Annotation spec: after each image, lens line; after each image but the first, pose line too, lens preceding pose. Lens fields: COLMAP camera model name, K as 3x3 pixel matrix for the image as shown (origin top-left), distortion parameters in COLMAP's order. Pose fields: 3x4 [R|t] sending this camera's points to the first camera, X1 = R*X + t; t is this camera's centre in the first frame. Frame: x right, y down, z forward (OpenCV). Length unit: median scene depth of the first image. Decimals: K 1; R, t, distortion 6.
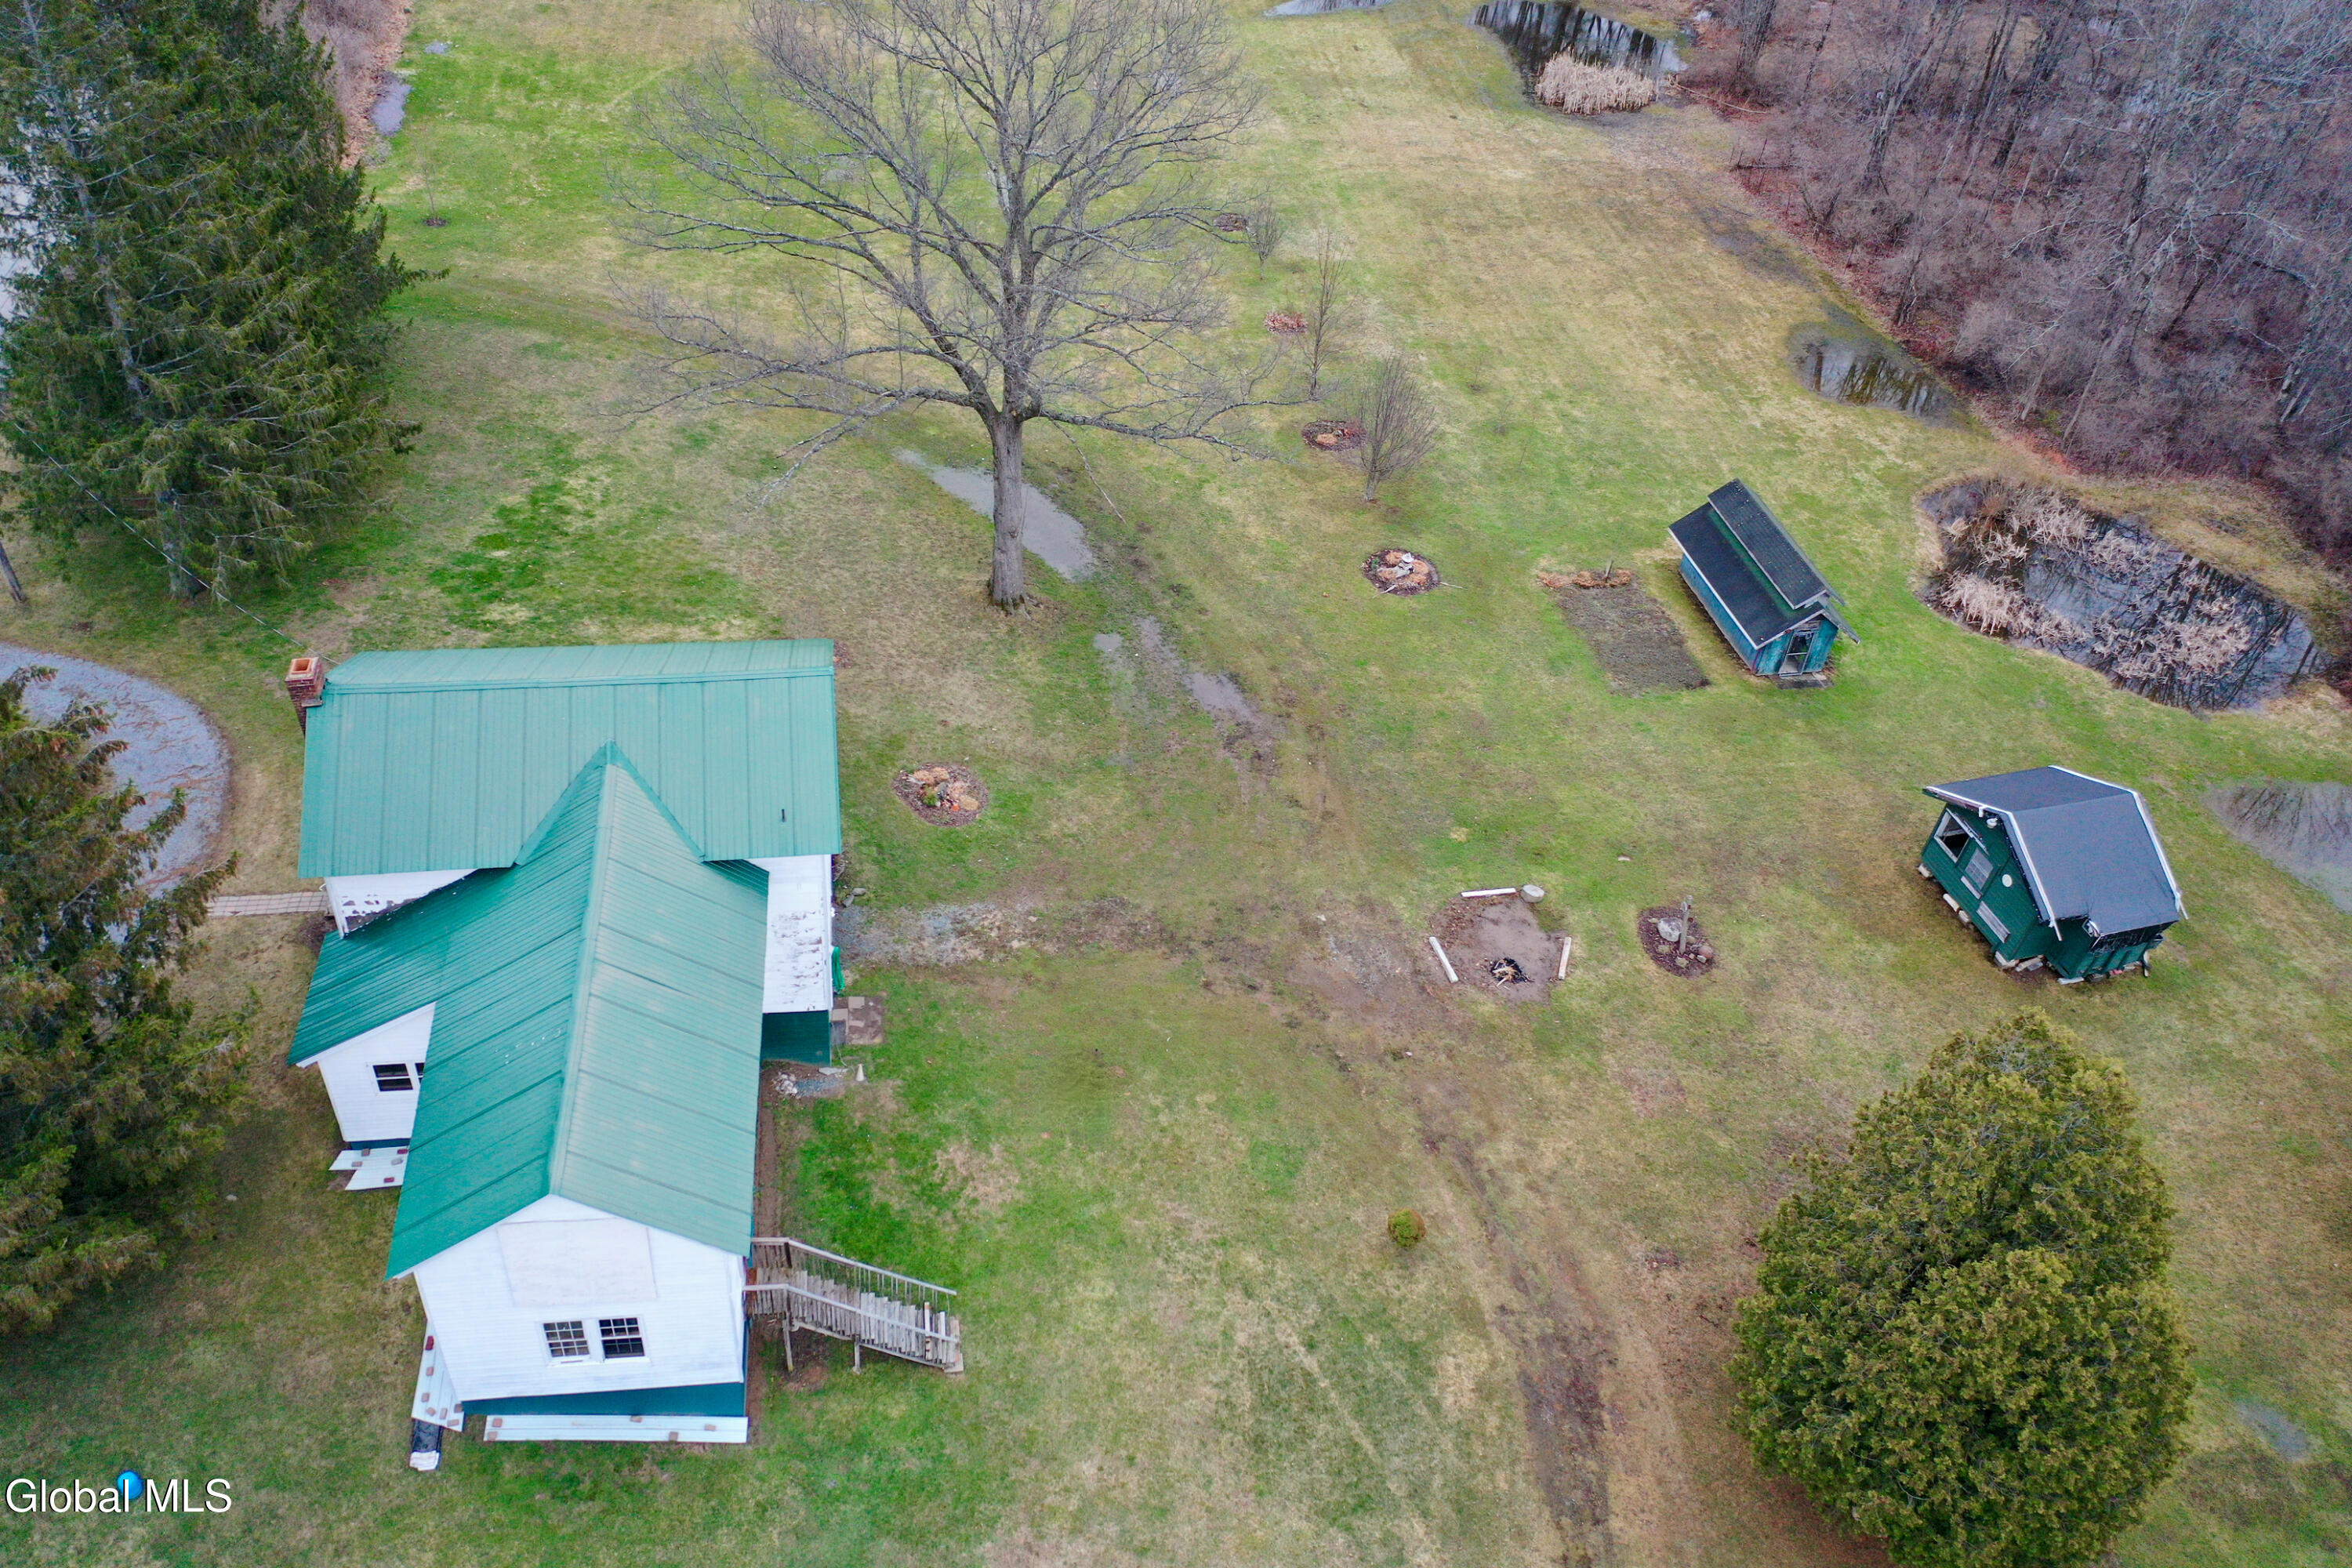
lens RADIAL K [[2002.4, 0, 1176.0], [0, 2002.4, 784.0], [0, 0, 1]] dist [0.007404, 0.005476]
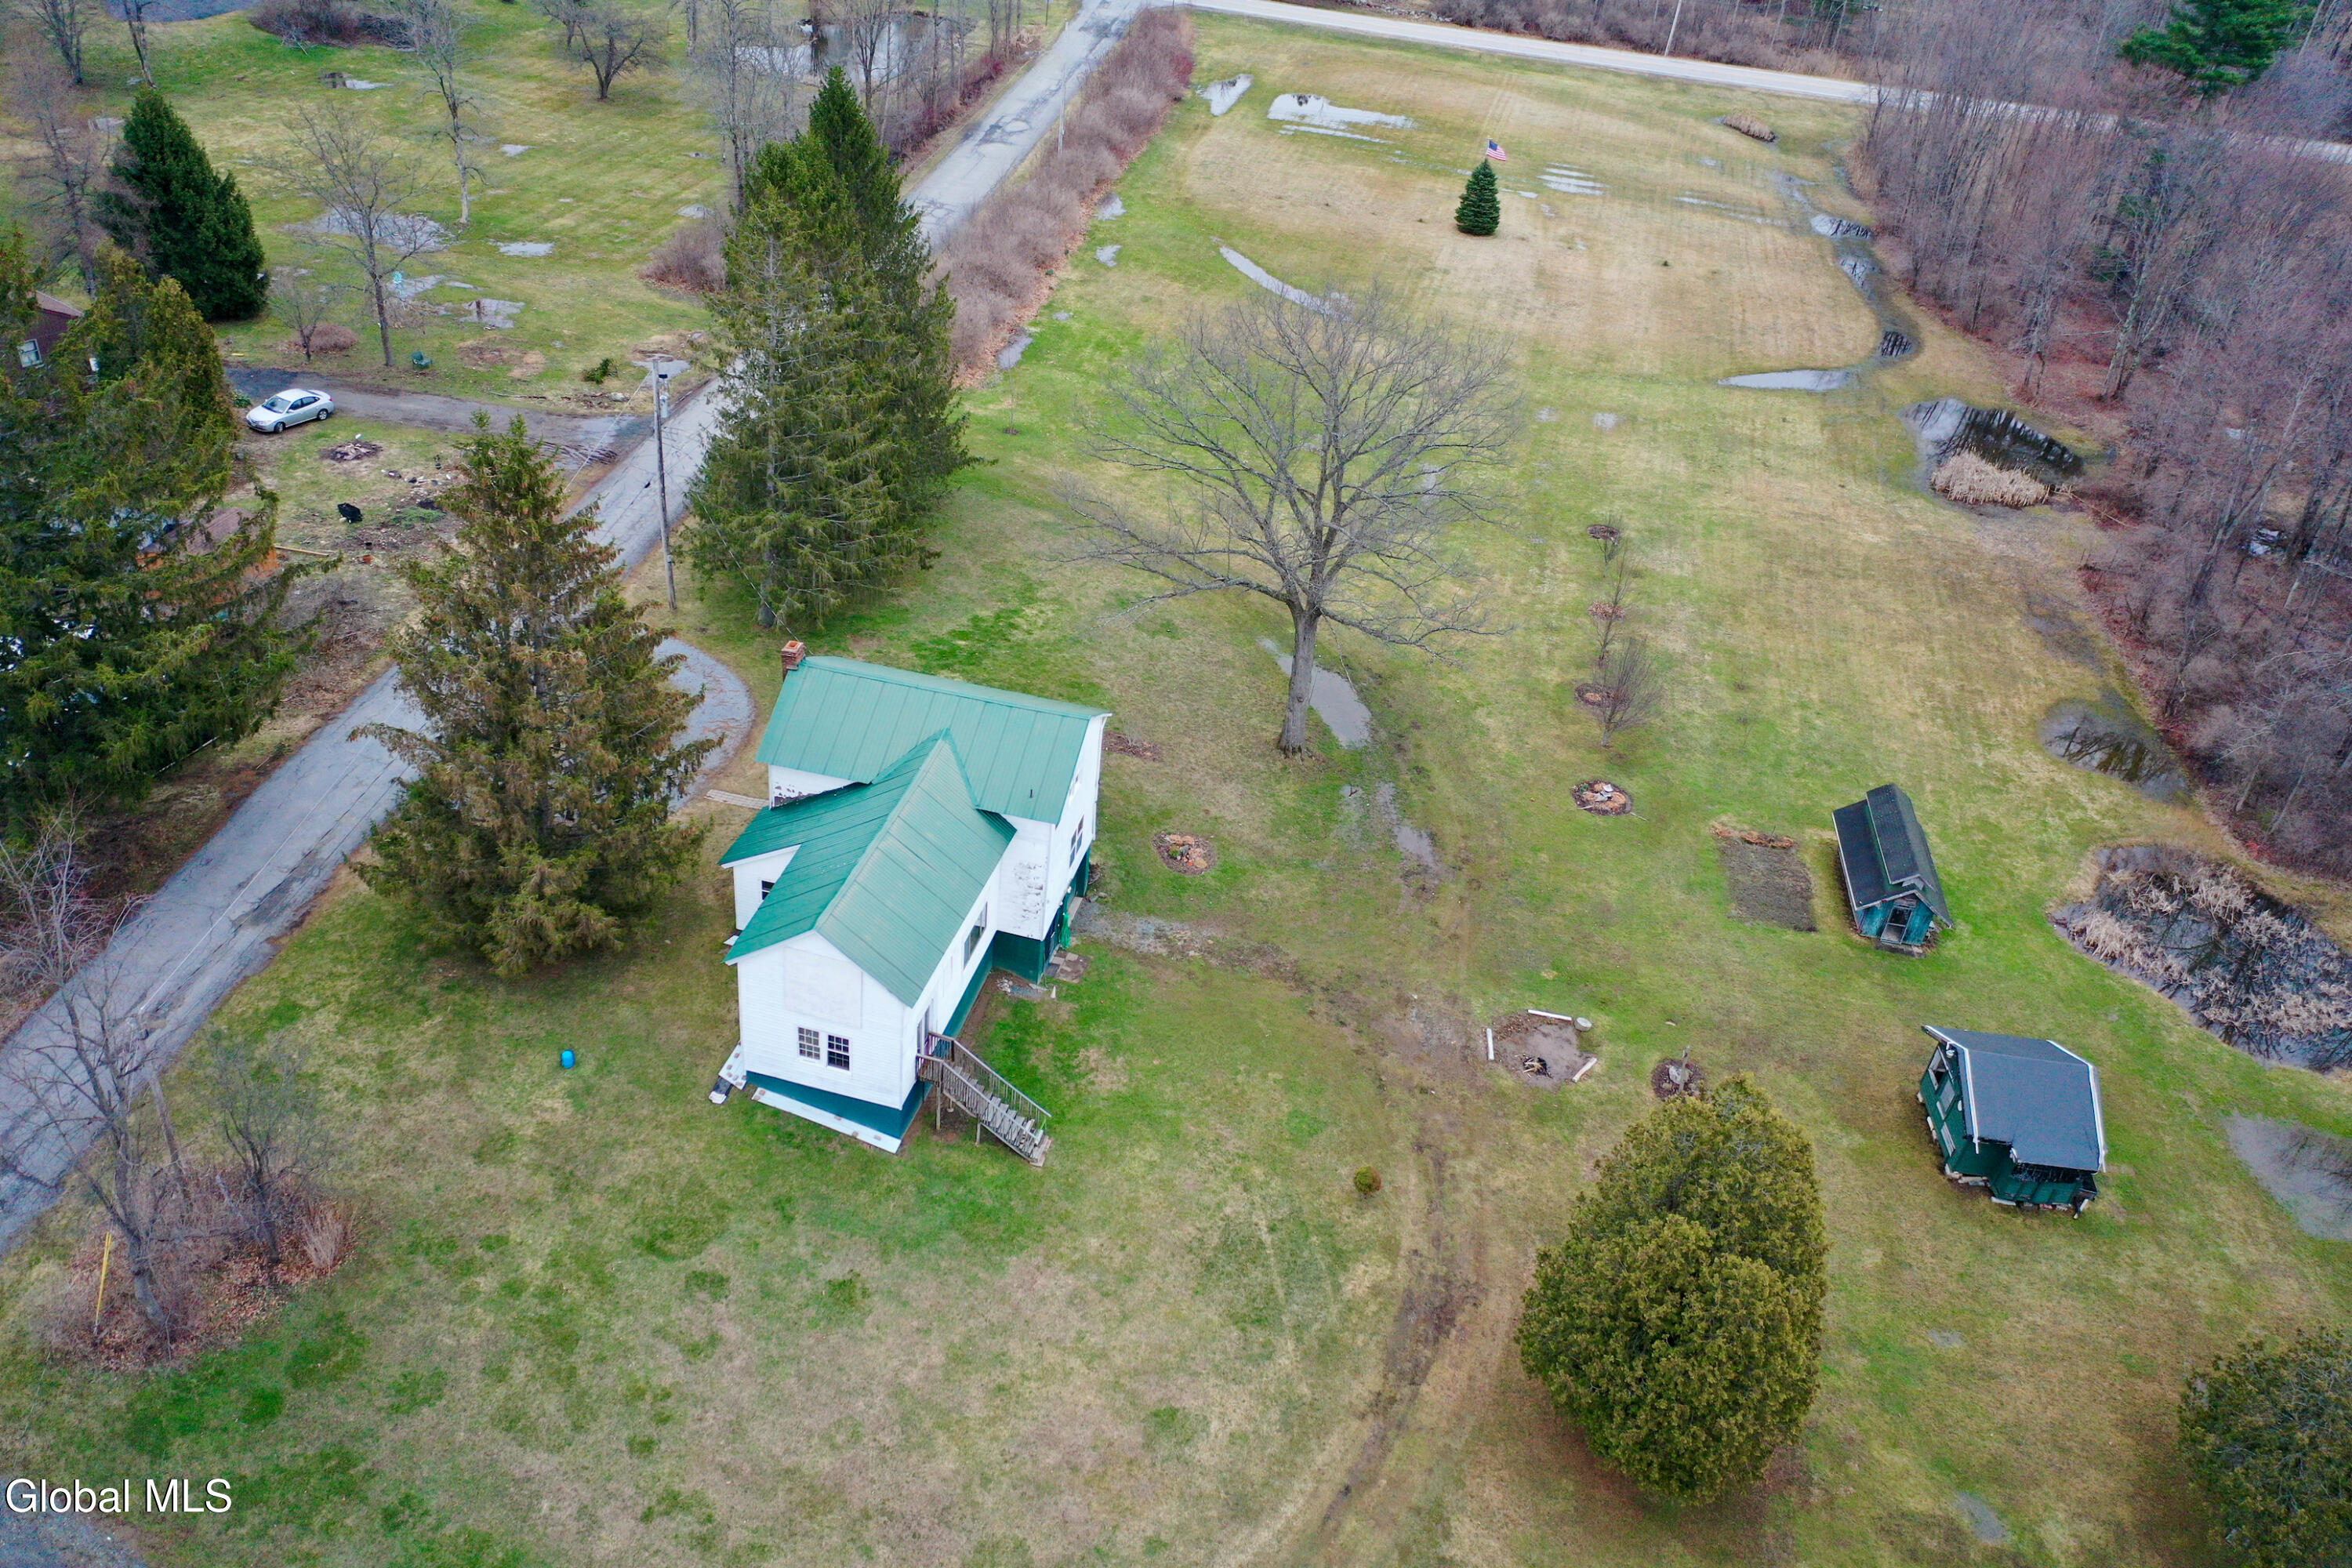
lens RADIAL K [[2016.5, 0, 1076.2], [0, 2016.5, 722.7], [0, 0, 1]] dist [0.008979, 0.006624]
pose [[0.918310, 0.202968, -0.339870, 0.266354], [-0.258651, 0.957587, -0.126995, 0.112527], [0.299679, 0.204528, 0.931859, -0.354157]]
